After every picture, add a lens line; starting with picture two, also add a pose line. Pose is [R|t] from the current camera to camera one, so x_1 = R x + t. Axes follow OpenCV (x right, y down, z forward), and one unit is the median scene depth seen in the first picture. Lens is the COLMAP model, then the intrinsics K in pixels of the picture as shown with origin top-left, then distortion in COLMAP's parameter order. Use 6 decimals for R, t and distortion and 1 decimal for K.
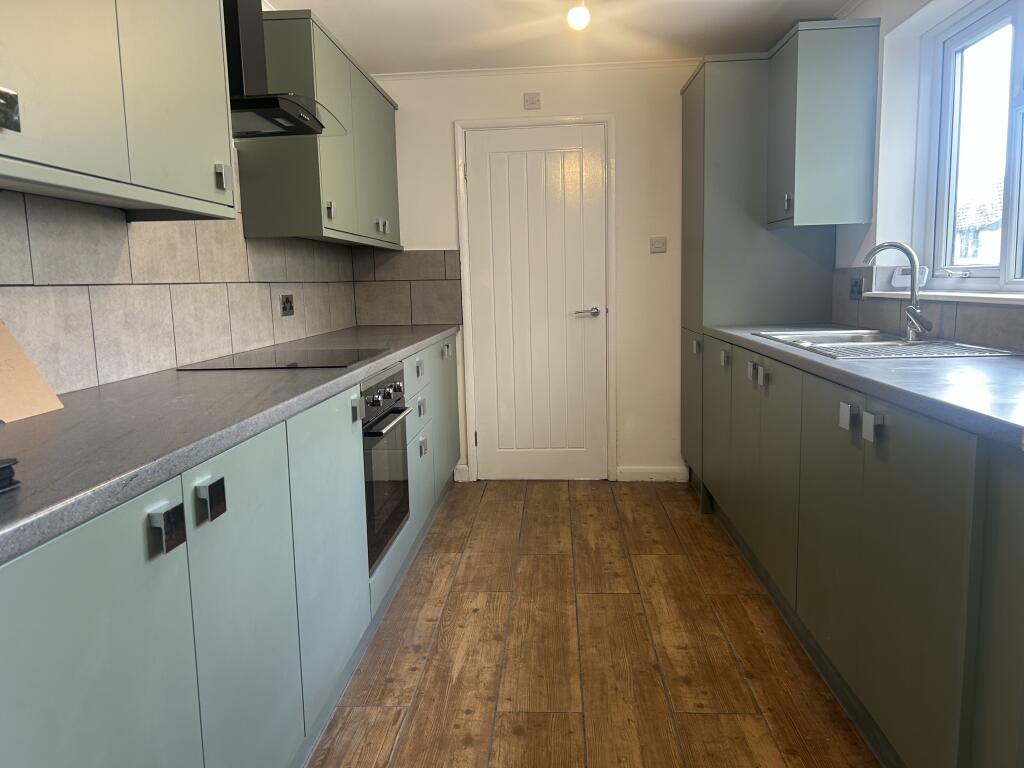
lens RADIAL K [[771.1, 0, 511.9], [0, 771.1, 383.6], [0, 0, 1]] dist [0.030199, -0.012316]
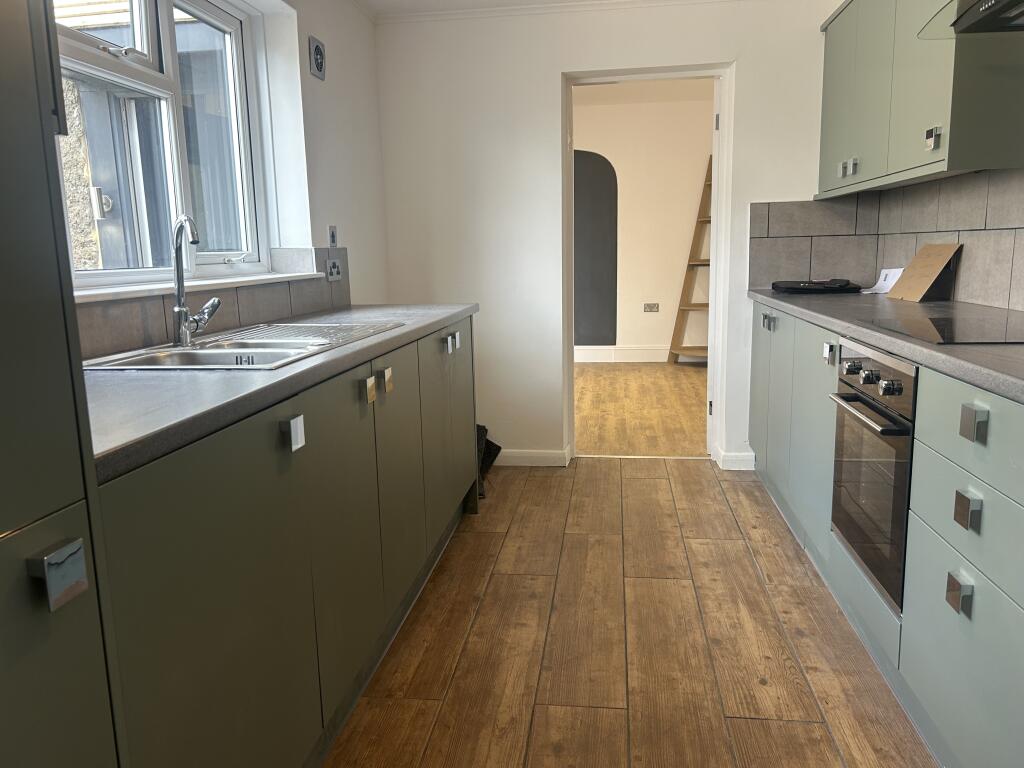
lens RADIAL K [[771.1, 0, 510.4], [0, 771.1, 380.5], [0, 0, 1]] dist [0.030199, -0.012316]
pose [[-0.995873, 0.037029, 0.082862, 0.137959], [0.060037, 0.953464, 0.295470, -0.247634], [-0.068065, 0.299226, -0.951752, 1.833239]]
